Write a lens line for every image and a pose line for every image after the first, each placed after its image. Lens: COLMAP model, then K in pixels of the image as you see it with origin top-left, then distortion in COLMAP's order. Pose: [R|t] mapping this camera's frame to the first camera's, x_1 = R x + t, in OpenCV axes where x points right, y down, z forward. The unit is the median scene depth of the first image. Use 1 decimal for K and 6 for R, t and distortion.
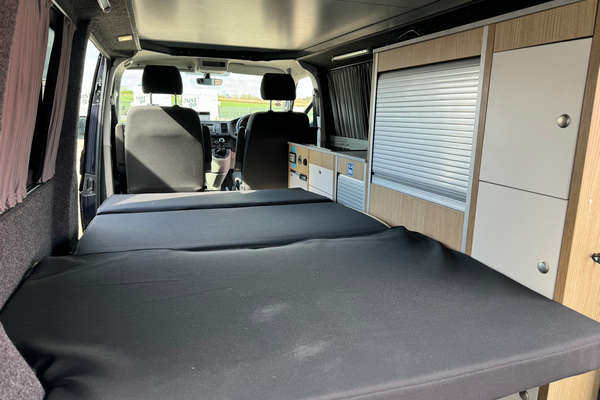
lens RADIAL K [[425.8, 0, 300.0], [0, 425.8, 200.0], [0, 0, 1]] dist [0.000947, -0.003926]
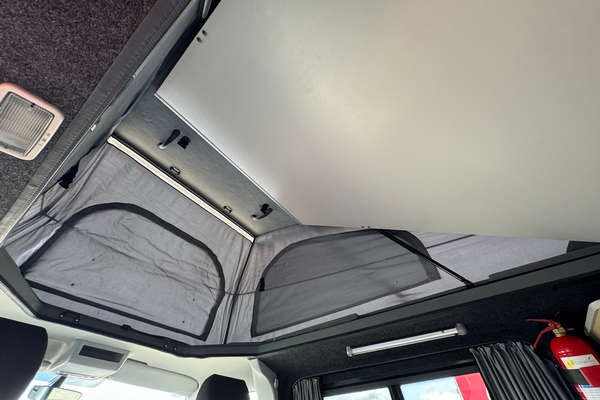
lens RADIAL K [[243.4, 0, 302.2], [0, 243.4, 215.9], [0, 0, 1]] dist [0.001347, 0.000088]
pose [[0.832104, 0.365536, 0.417116, -0.190740], [0.142347, 0.586128, -0.797616, -0.140246], [-0.536041, 0.723075, 0.435686, 0.623159]]
